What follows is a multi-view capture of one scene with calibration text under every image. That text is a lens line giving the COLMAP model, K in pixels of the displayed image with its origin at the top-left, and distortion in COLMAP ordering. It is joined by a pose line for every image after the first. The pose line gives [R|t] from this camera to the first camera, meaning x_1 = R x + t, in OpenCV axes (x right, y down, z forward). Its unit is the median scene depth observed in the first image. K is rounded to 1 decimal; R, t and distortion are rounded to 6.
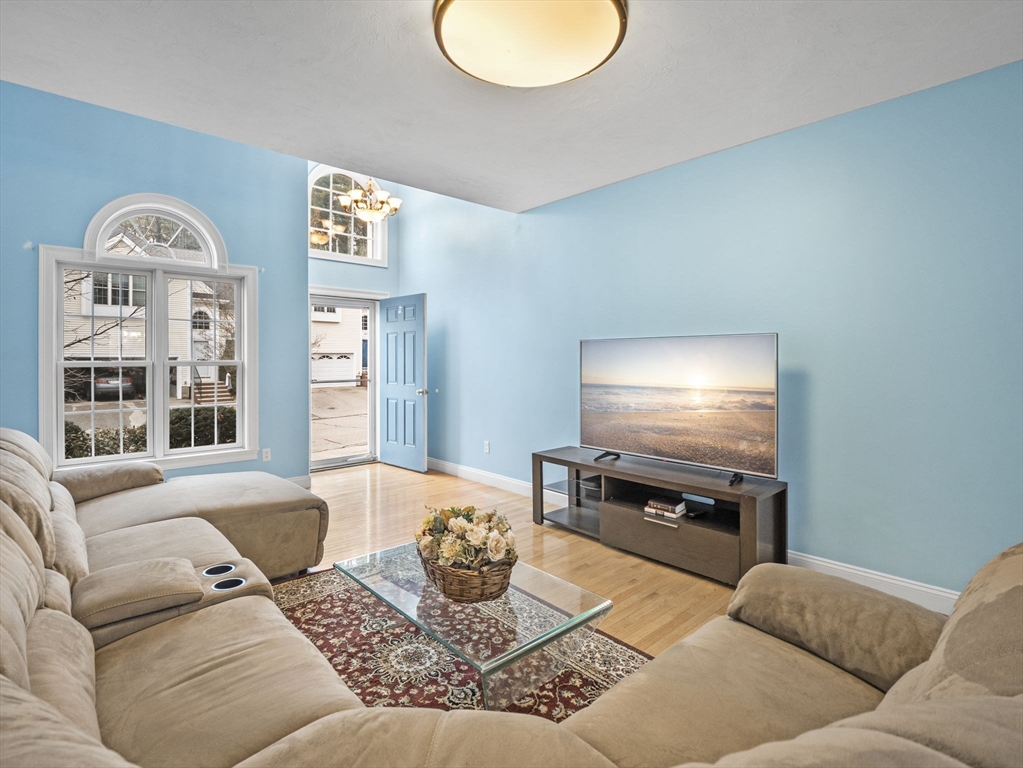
lens RADIAL K [[490.2, 0, 507.8], [0, 490.2, 397.2], [0, 0, 1]] dist [-0.002027, -0.012939]
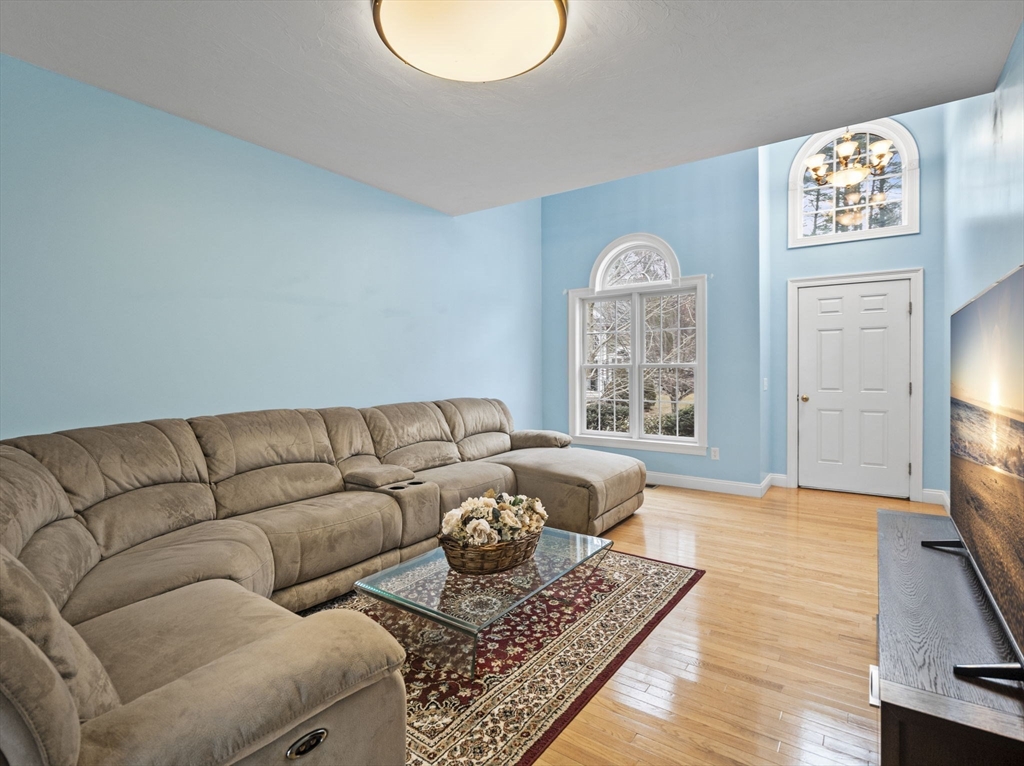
lens RADIAL K [[515.3, 0, 511.4], [0, 515.3, 376.4], [0, 0, 1]] dist [-0.001752, -0.011100]
pose [[0.166945, 0.017463, -0.985812, 0.683456], [-0.074341, 0.997220, 0.005075, -0.024035], [0.983160, 0.072439, 0.167779, 0.533534]]
